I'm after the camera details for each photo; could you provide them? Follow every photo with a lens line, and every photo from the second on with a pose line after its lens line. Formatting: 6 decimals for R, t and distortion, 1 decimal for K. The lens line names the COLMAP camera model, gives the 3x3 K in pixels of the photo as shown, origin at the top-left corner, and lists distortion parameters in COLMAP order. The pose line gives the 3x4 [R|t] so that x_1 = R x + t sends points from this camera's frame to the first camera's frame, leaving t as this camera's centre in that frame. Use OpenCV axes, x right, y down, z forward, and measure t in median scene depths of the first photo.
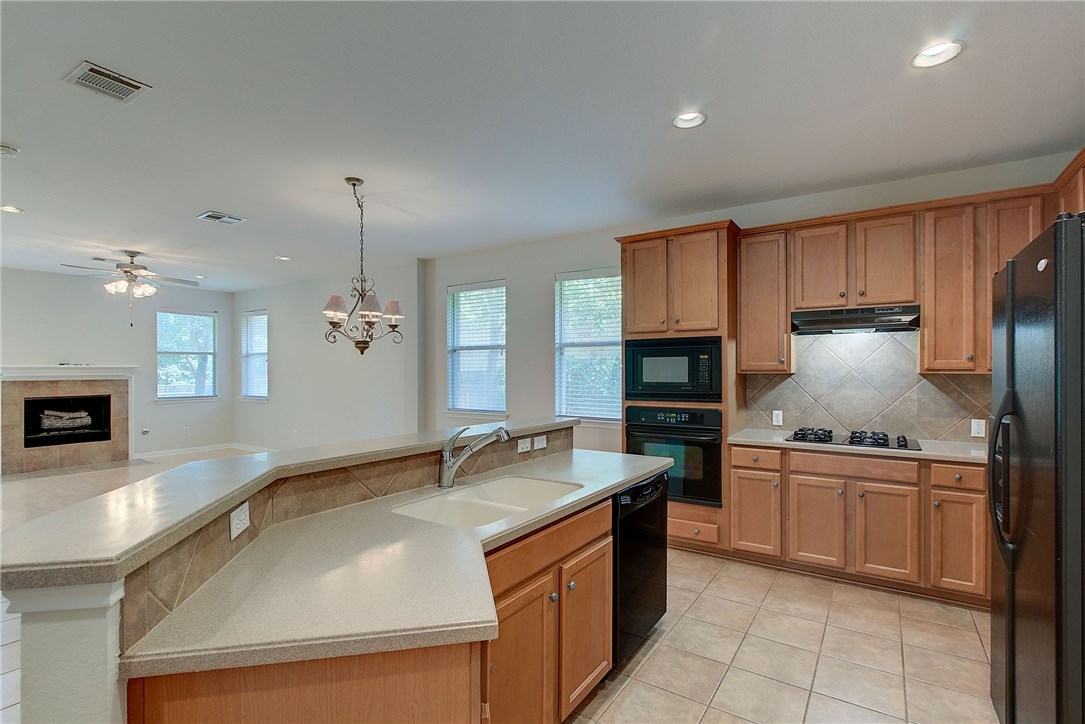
lens RADIAL K [[499.7, 0, 555.6], [0, 499.7, 370.1], [0, 0, 1]] dist [-0.001102, -0.000504]
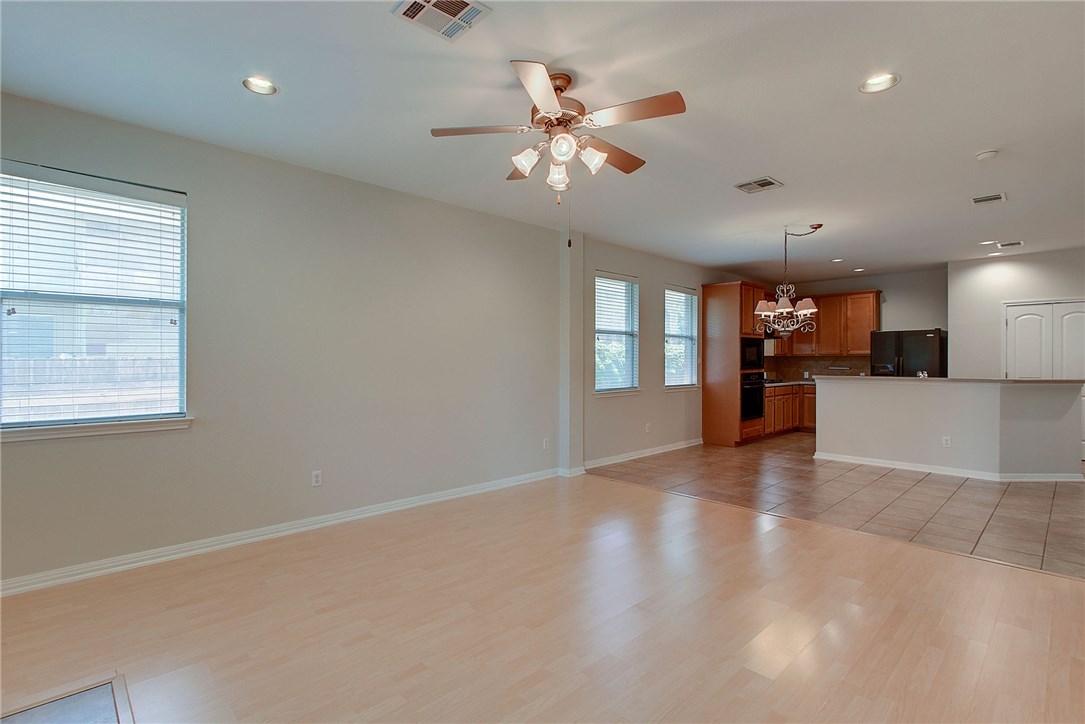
lens RADIAL K [[512.5, 0, 552.8], [0, 512.5, 362.8], [0, 0, 1]] dist [0.001541, 0.000365]
pose [[0.215273, -0.005023, 0.976541, -2.062885], [0.001221, 0.999987, 0.004874, 0.027405], [-0.976553, 0.000143, 0.215276, 1.421972]]
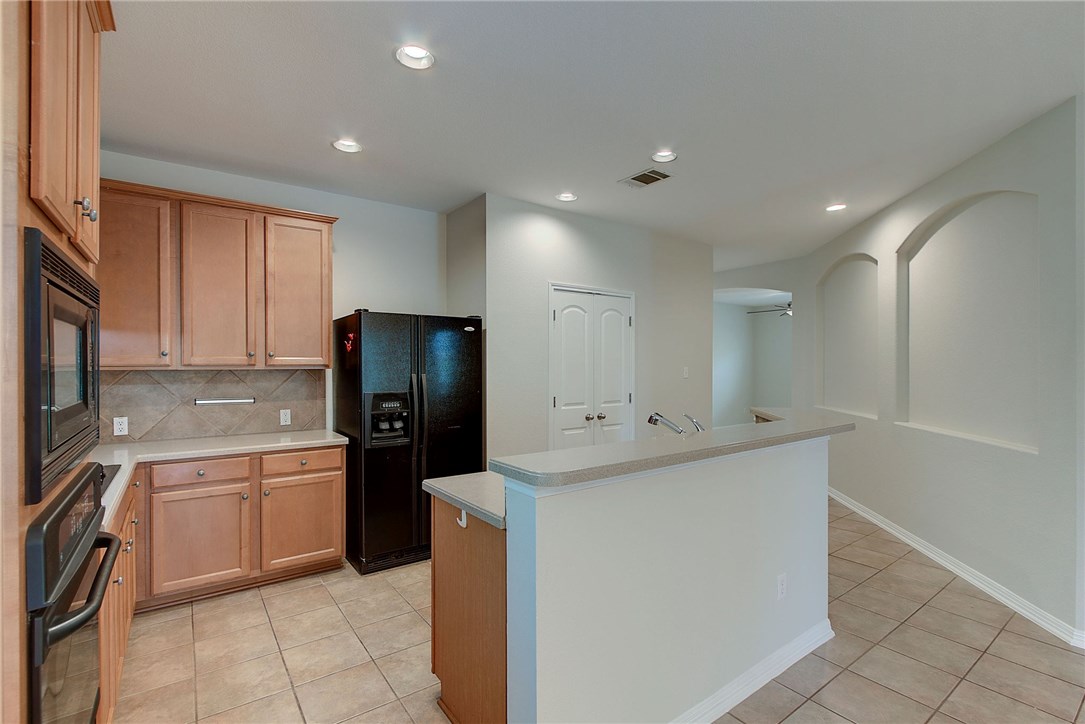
lens RADIAL K [[512.5, 0, 552.8], [0, 512.5, 362.8], [0, 0, 1]] dist [0.001541, 0.000365]
pose [[-0.937626, 0.001905, 0.347640, -0.177445], [0.001122, 0.999996, -0.002454, -0.002198], [-0.347644, -0.001910, -0.937625, 1.280139]]
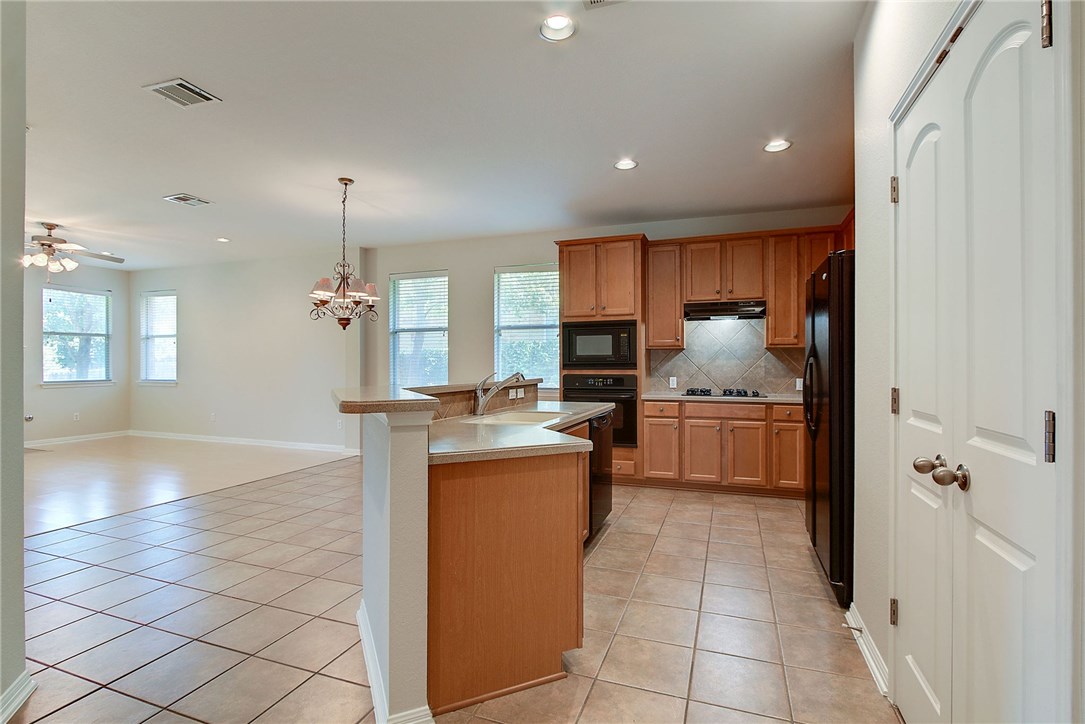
lens RADIAL K [[494.8, 0, 556.5], [0, 494.8, 362.8], [0, 0, 1]] dist [-0.002705, -0.000237]
pose [[0.971138, 0.000098, 0.238516, -0.194944], [0.000526, 0.999997, -0.002553, 0.050876], [-0.238516, 0.002605, 0.971135, -0.239061]]
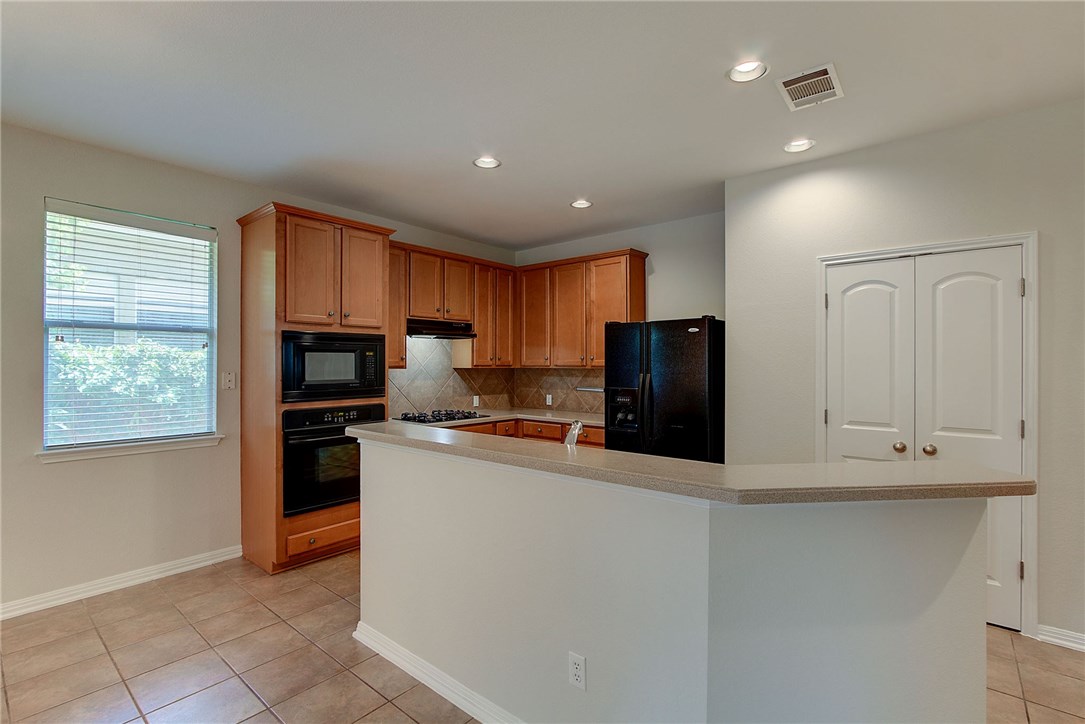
lens RADIAL K [[500.5, 0, 542.5], [0, 500.5, 362.0], [0, 0, 1]] dist [0.000844, 0.000228]
pose [[0.122691, 0.003732, 0.992438, -0.697989], [0.000184, 0.999993, -0.003783, -0.005533], [-0.992445, 0.000646, 0.122689, 0.533095]]
